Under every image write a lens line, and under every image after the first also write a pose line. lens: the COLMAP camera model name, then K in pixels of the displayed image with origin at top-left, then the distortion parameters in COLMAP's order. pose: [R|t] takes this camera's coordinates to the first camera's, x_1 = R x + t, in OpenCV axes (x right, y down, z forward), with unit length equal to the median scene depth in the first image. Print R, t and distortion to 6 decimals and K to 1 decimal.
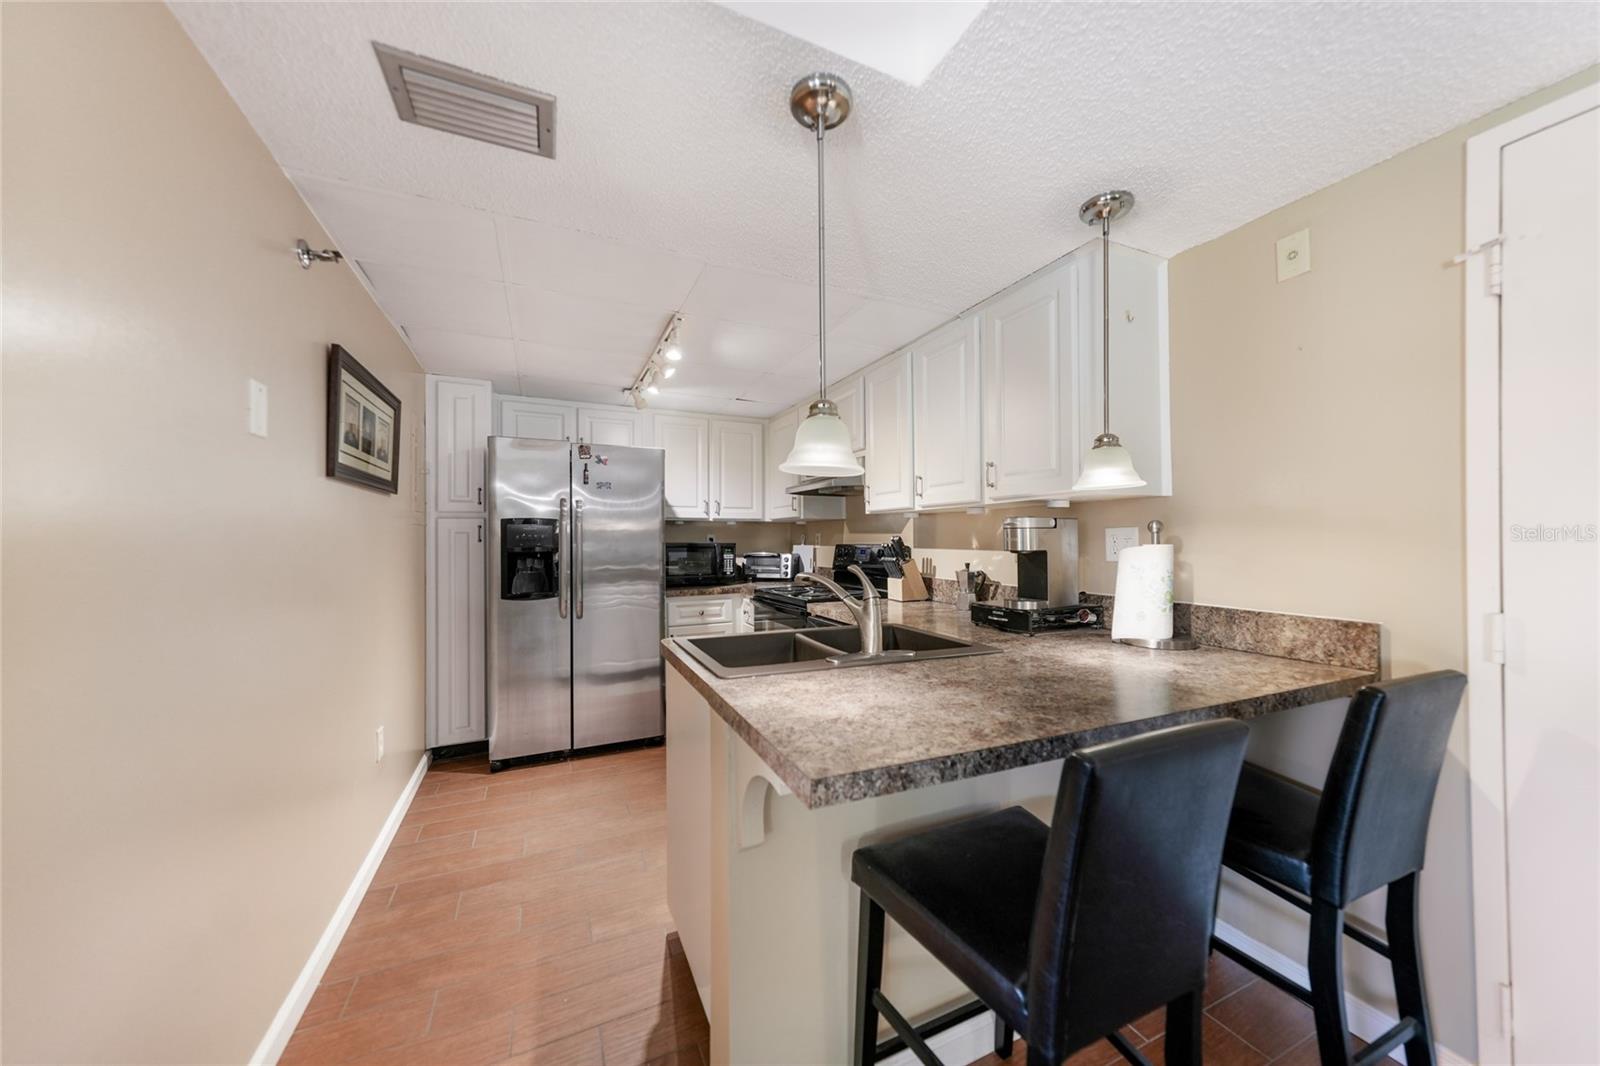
lens RADIAL K [[556.2, 0, 803.1], [0, 556.2, 533.9], [0, 0, 1]] dist [0.000216, 0.002882]
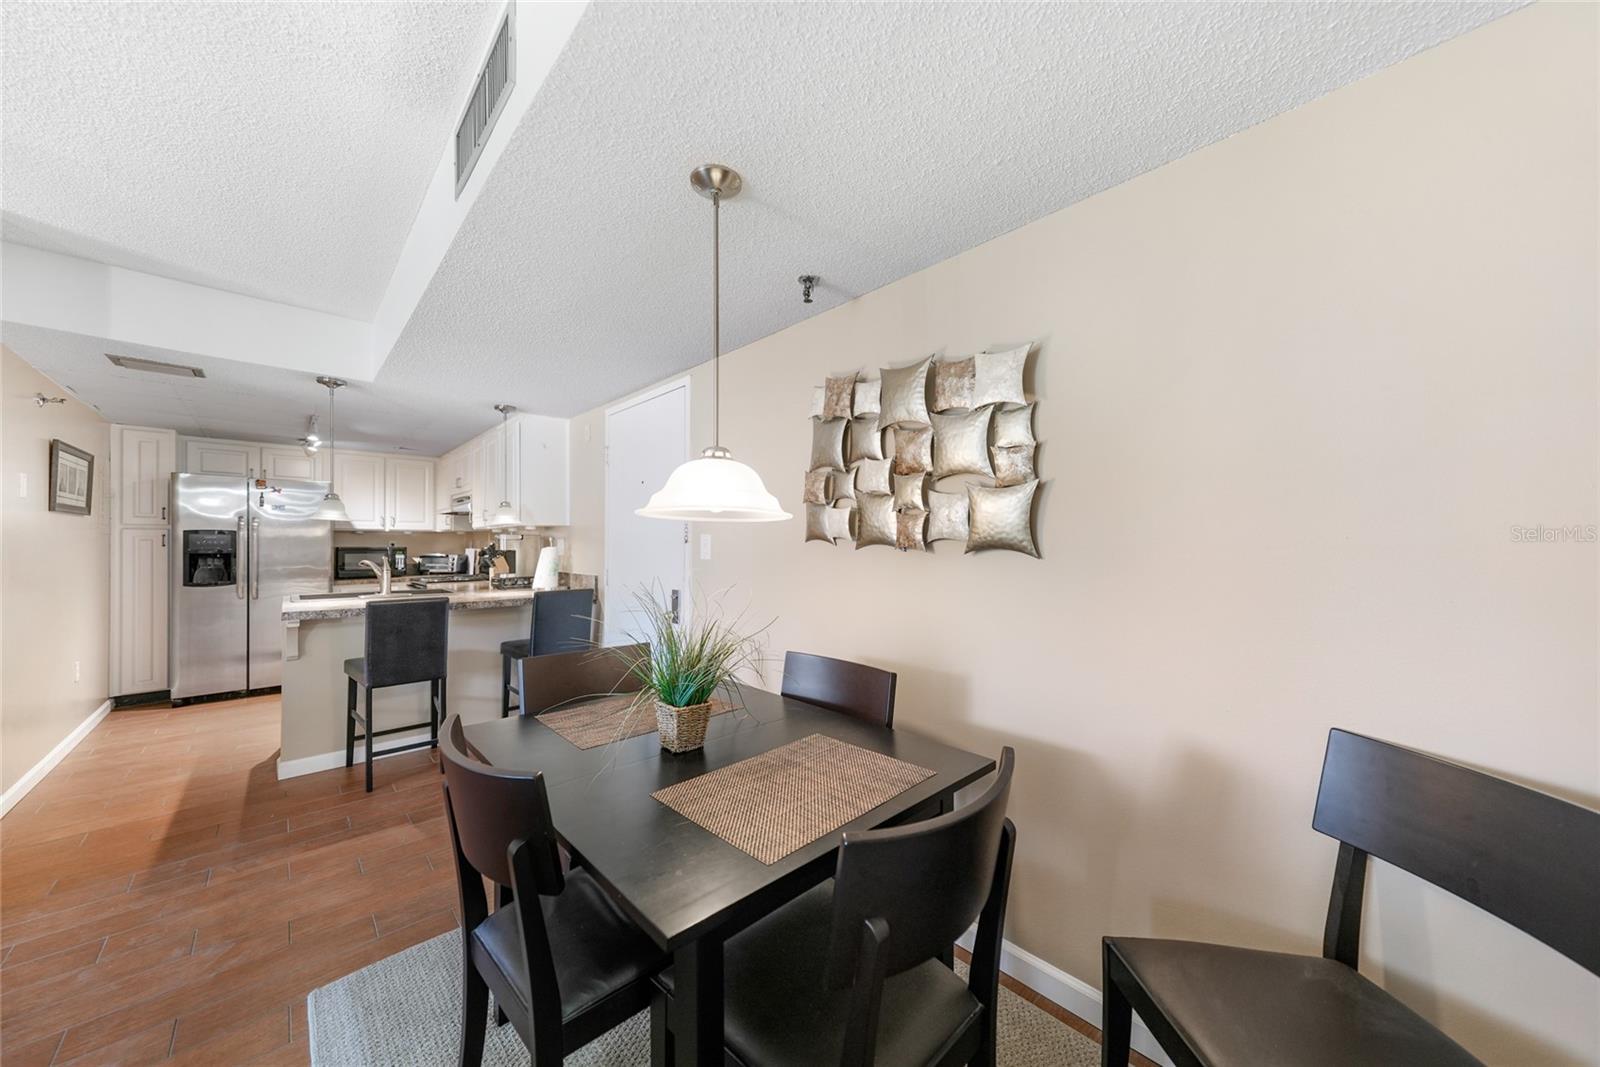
lens RADIAL K [[537.2, 0, 805.9], [0, 537.2, 539.4], [0, 0, 1]] dist [0.001221, 0.000284]
pose [[0.942922, 0.005254, 0.332973, 0.517787], [-0.005186, 0.999986, -0.001092, -0.009835], [-0.332974, -0.000697, 0.942936, -0.856935]]
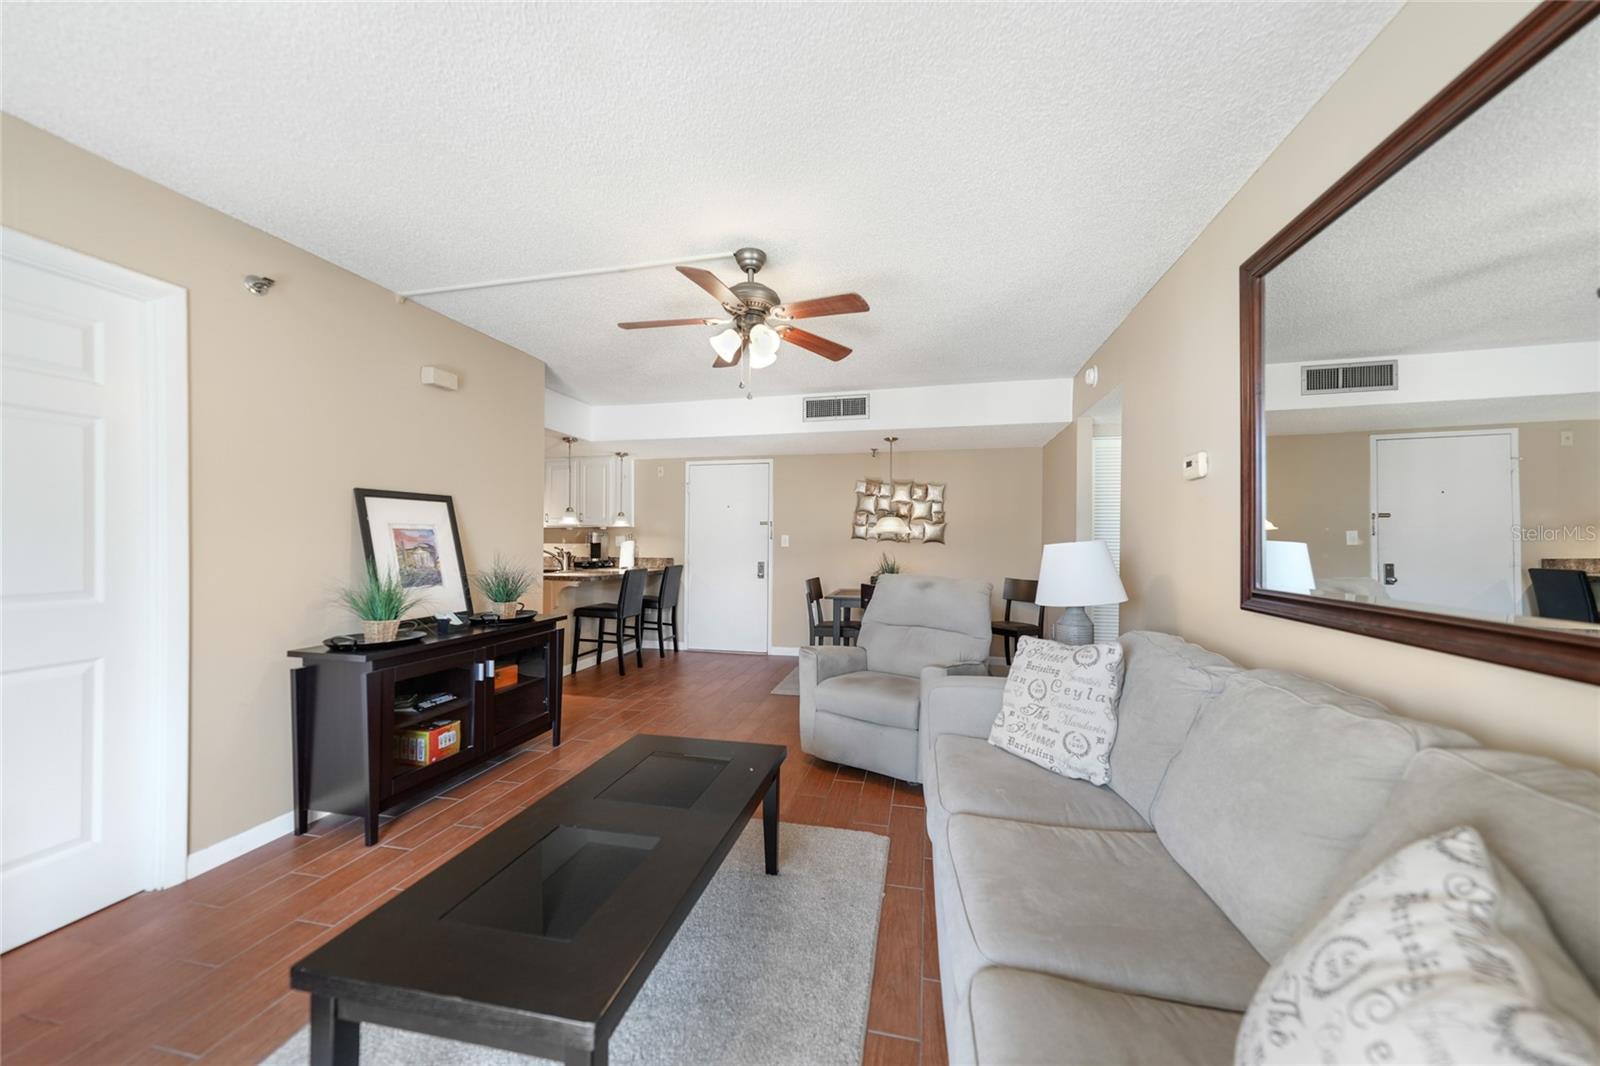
lens RADIAL K [[556.2, 0, 803.1], [0, 556.2, 533.9], [0, 0, 1]] dist [0.000216, 0.002882]
pose [[0.614082, 0.014957, 0.789101, -0.898944], [-0.012968, 0.999877, -0.008861, -0.005590], [-0.789136, -0.004792, 0.614200, -1.236804]]
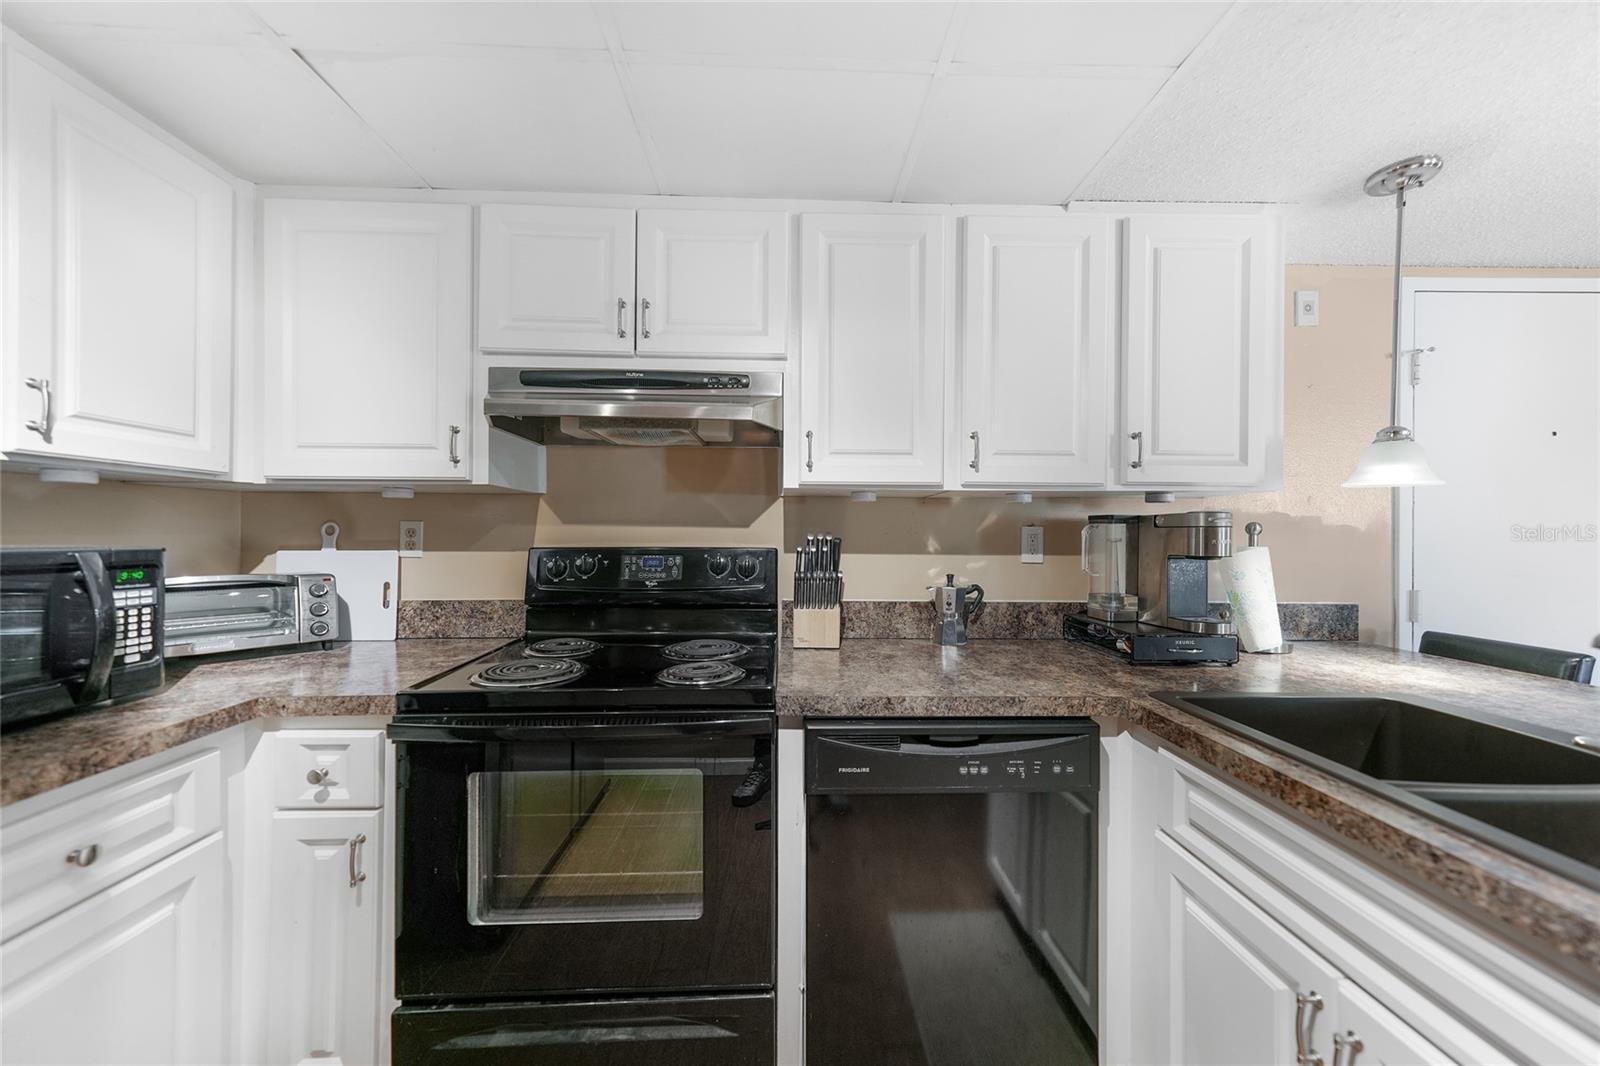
lens RADIAL K [[564.9, 0, 799.3], [0, 564.9, 535.0], [0, 0, 1]] dist [0.000764, 0.002919]
pose [[0.392363, 0.004616, 0.919799, -0.353463], [-0.014583, 0.999893, 0.001203, 0.005797], [-0.919695, -0.013885, 0.392388, 0.791821]]
